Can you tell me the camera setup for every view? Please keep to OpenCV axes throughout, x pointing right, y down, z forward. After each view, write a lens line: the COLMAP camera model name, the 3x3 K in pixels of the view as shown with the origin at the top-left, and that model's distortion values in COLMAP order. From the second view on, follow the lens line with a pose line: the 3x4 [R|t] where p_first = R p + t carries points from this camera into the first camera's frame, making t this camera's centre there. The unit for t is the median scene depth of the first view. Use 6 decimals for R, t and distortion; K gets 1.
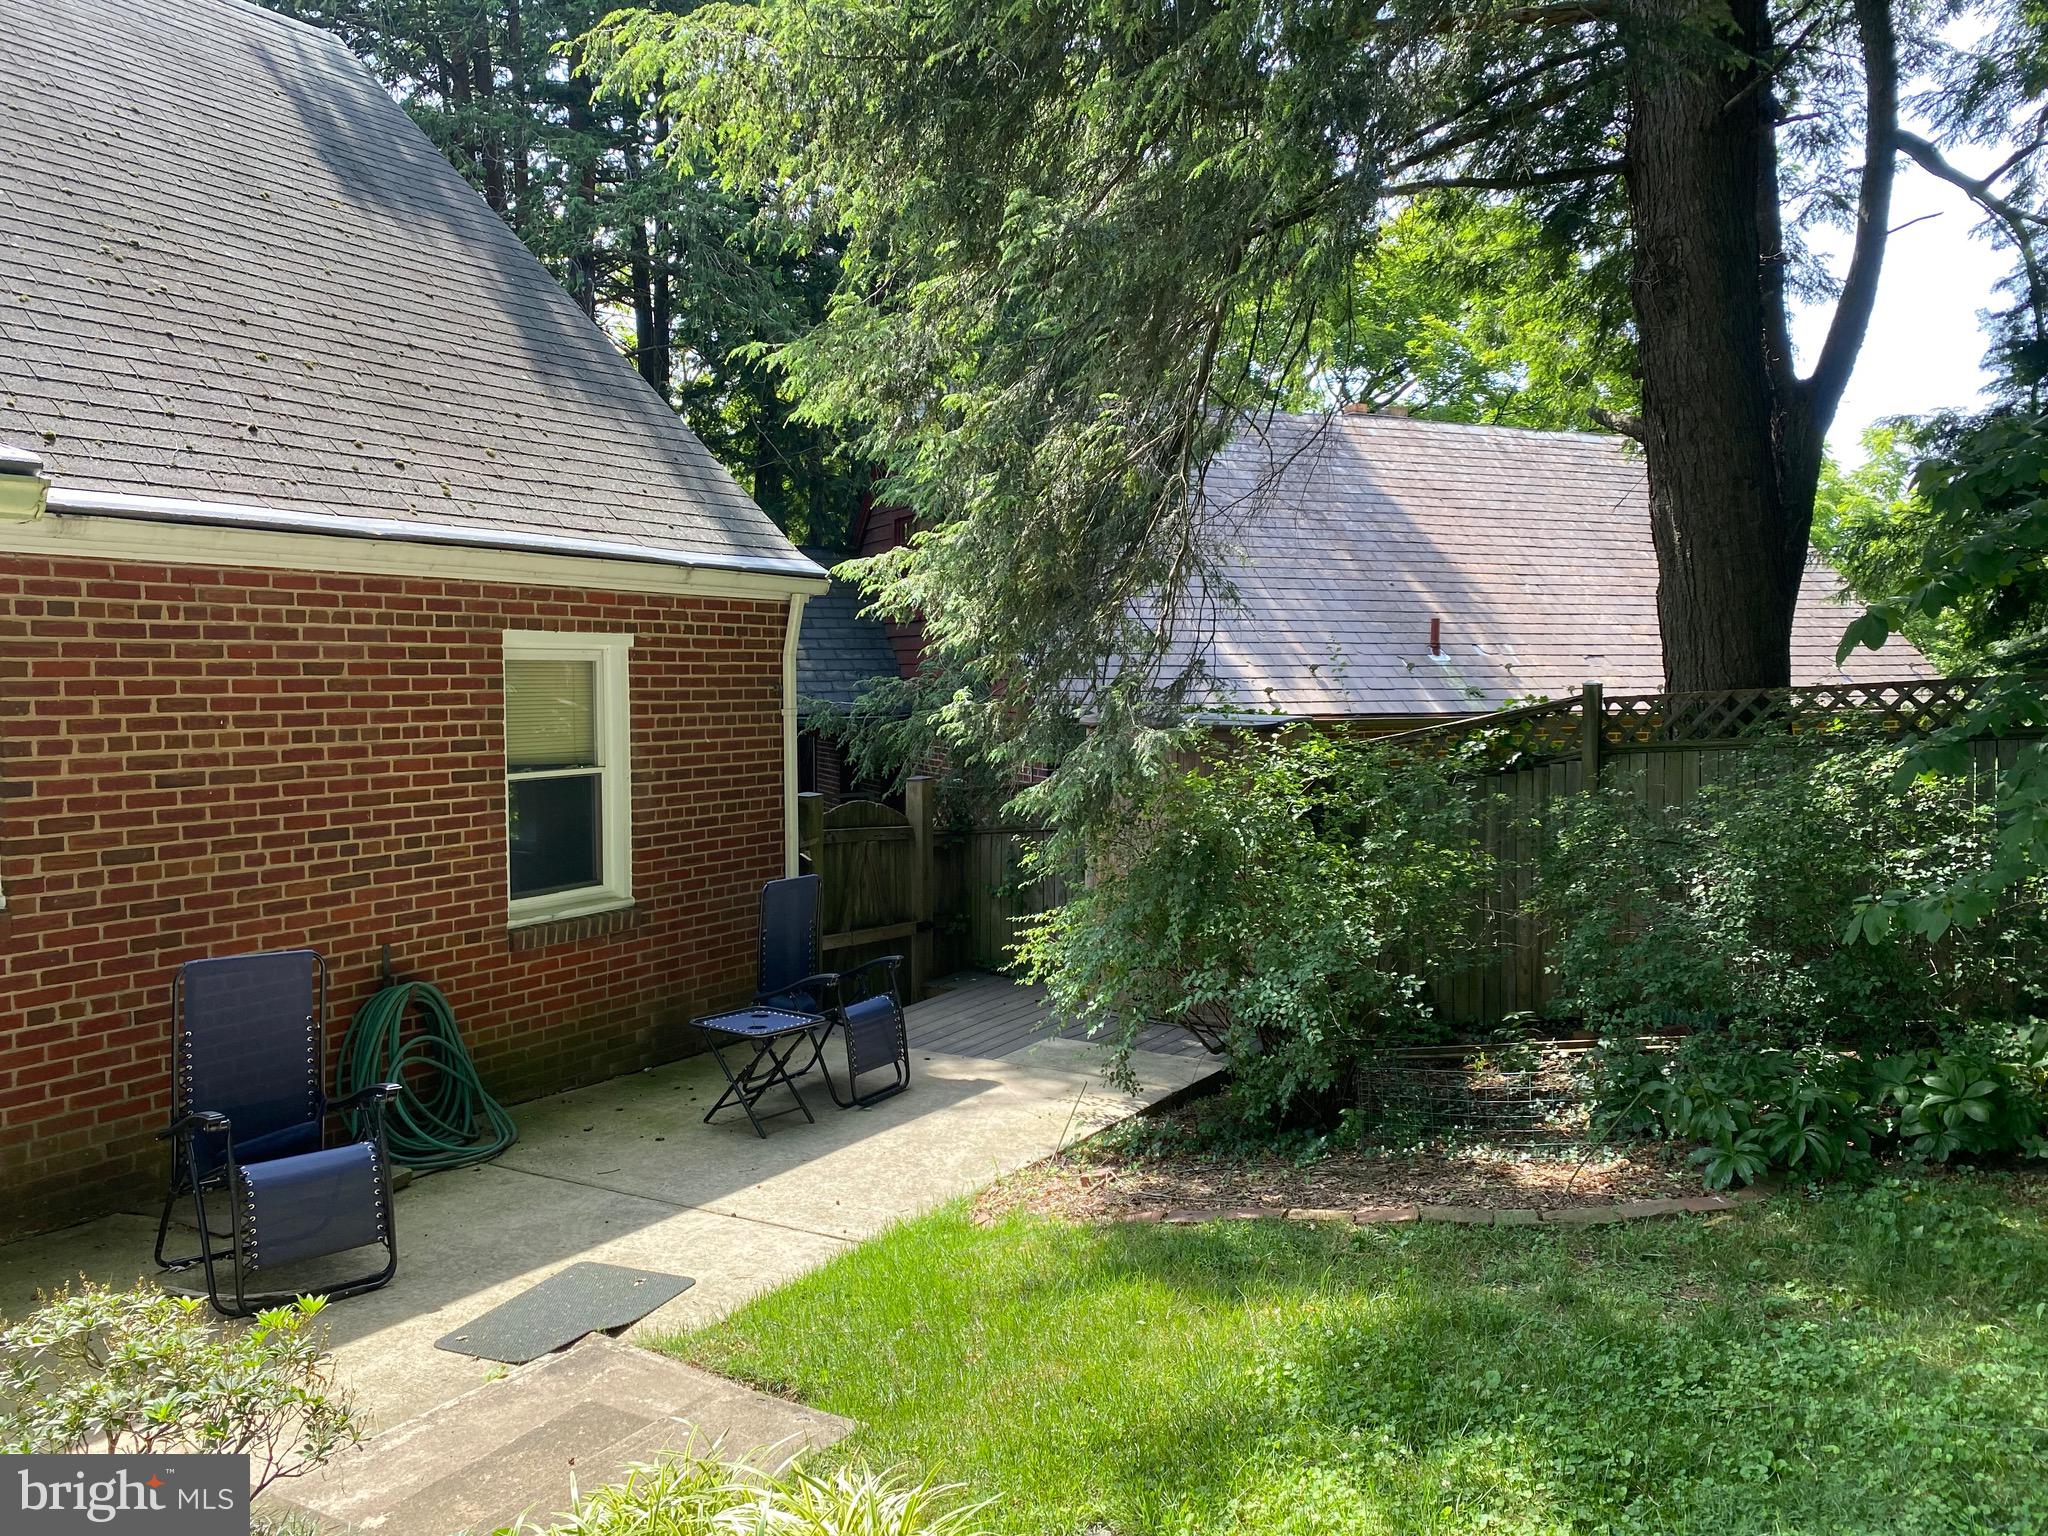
lens RADIAL K [[1552.1, 0, 1020.6], [0, 1552.1, 762.8], [0, 0, 1]] dist [0.004209, -0.001062]
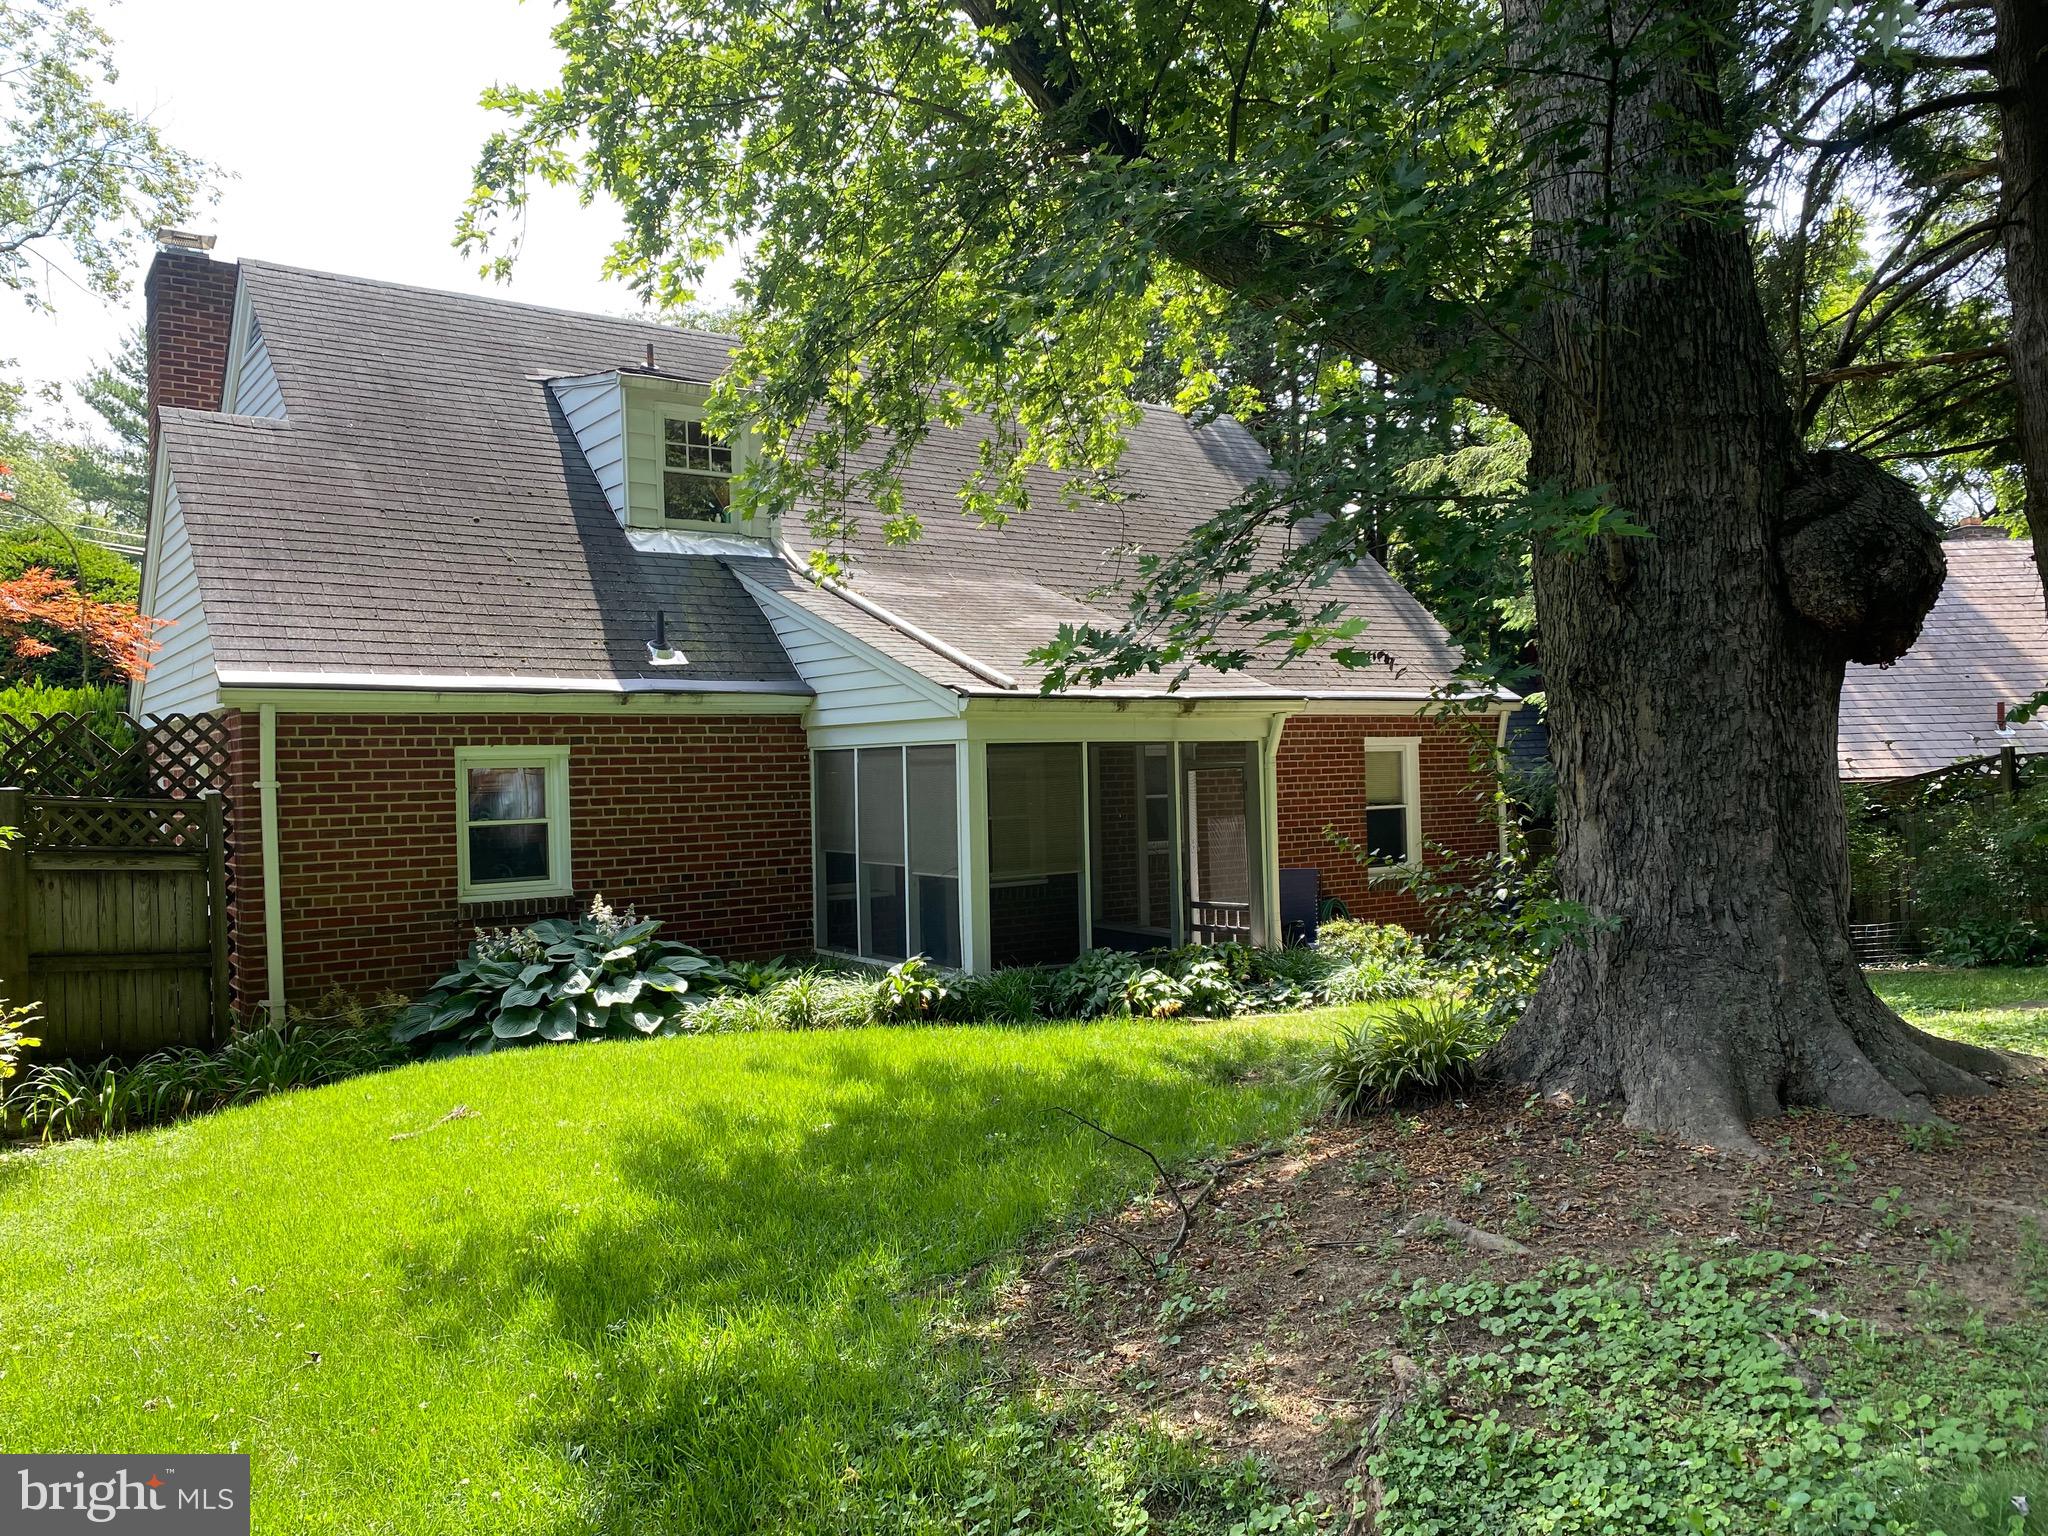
lens RADIAL K [[1552.1, 0, 1024.5], [0, 1552.1, 751.1], [0, 0, 1]] dist [0.004209, -0.001062]
pose [[0.914069, -0.030912, -0.404379, 0.080473], [0.002883, 0.997561, -0.069740, 0.065827], [0.405548, 0.062581, 0.911929, -0.926521]]
